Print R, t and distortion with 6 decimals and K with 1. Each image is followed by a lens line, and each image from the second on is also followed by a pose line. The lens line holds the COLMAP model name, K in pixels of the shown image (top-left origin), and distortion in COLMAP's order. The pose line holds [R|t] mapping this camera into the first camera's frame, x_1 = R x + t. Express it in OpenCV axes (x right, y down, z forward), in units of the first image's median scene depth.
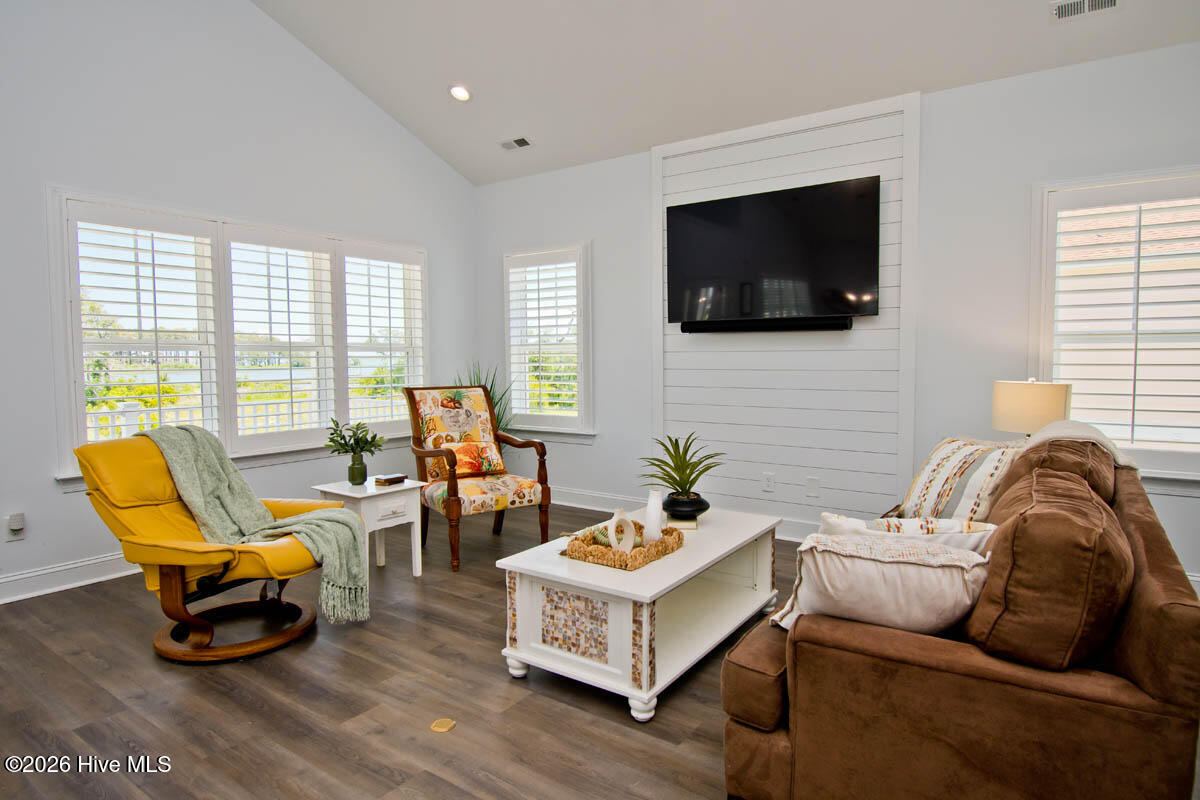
lens RADIAL K [[678.8, 0, 598.3], [0, 678.8, 394.3], [0, 0, 1]] dist [-0.004115, -0.003061]
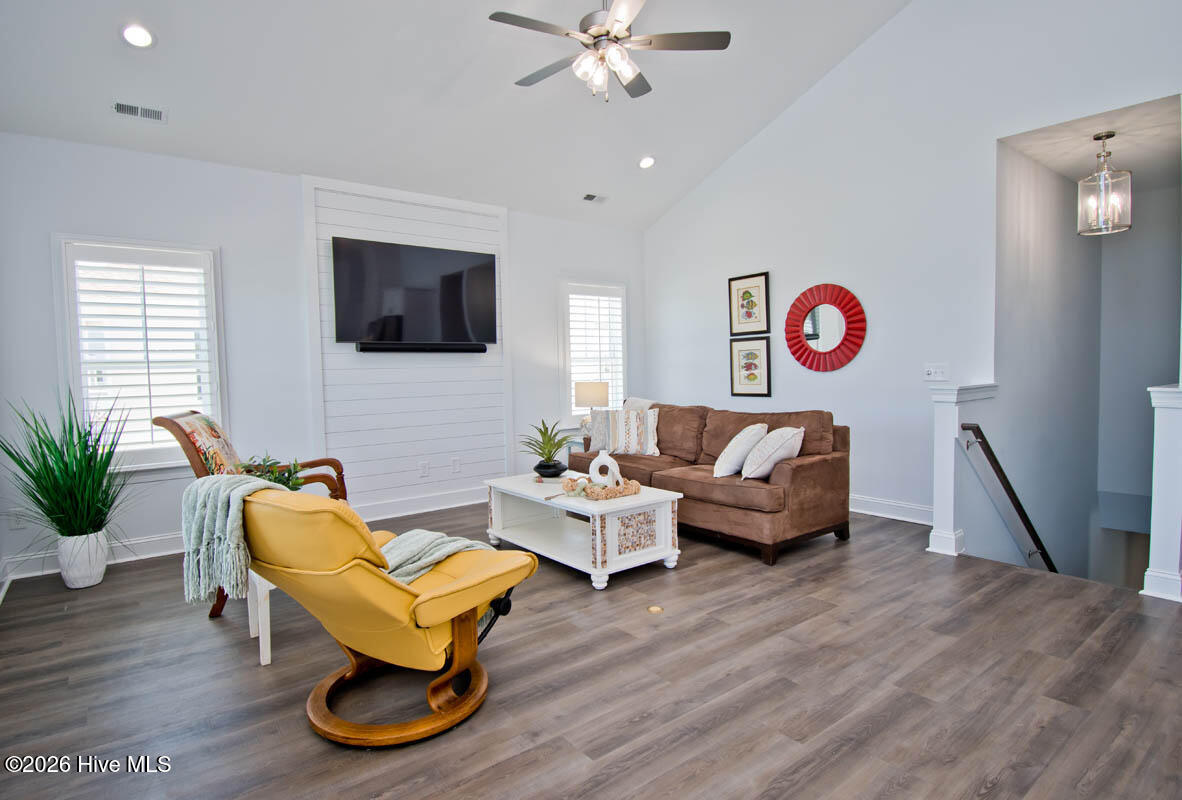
lens RADIAL K [[619.7, 0, 571.1], [0, 619.7, 399.7], [0, 0, 1]] dist [-0.001094, -0.000116]
pose [[0.301099, -0.046557, 0.952456, -1.173737], [0.072358, 0.997043, 0.025862, -0.019397], [-0.950844, 0.061131, 0.303578, 0.545798]]
